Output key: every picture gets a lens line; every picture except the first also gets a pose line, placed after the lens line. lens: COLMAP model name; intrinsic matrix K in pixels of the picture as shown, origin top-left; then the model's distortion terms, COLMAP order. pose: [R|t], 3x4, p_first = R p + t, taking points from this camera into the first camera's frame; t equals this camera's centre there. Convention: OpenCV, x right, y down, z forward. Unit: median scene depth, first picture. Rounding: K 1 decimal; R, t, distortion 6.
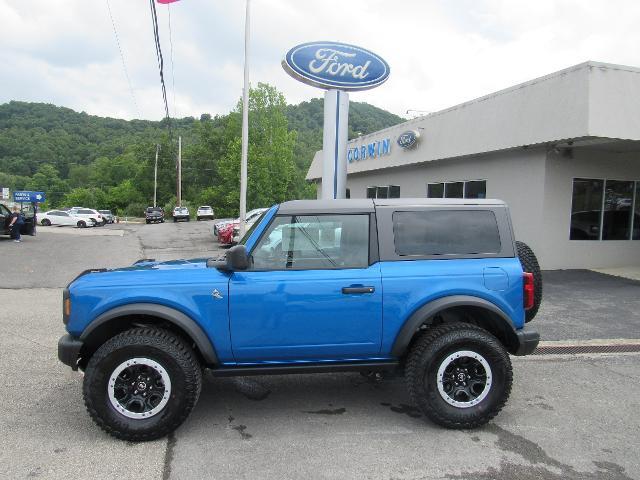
lens RADIAL K [[458.2, 0, 313.9], [0, 458.2, 230.3], [0, 0, 1]] dist [-0.022894, 0.013726]
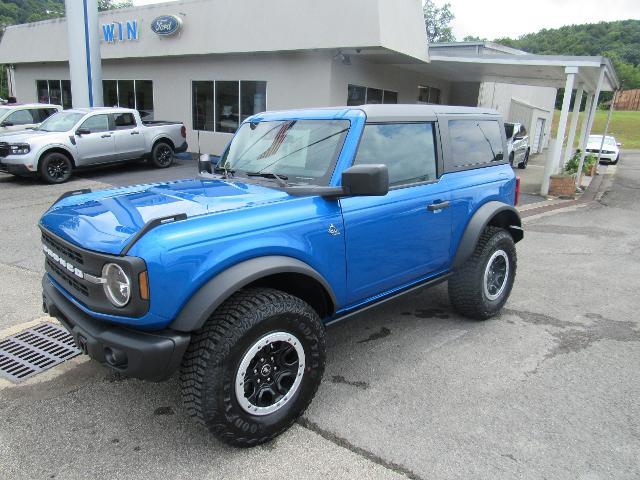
lens RADIAL K [[458.2, 0, 319.3], [0, 458.2, 235.3], [0, 0, 1]] dist [-0.022894, 0.013726]
pose [[0.793009, -0.136628, 0.593692, -0.671937], [-0.000044, 0.974514, 0.224326, -0.022018], [-0.609210, -0.177918, 0.772792, 0.414366]]
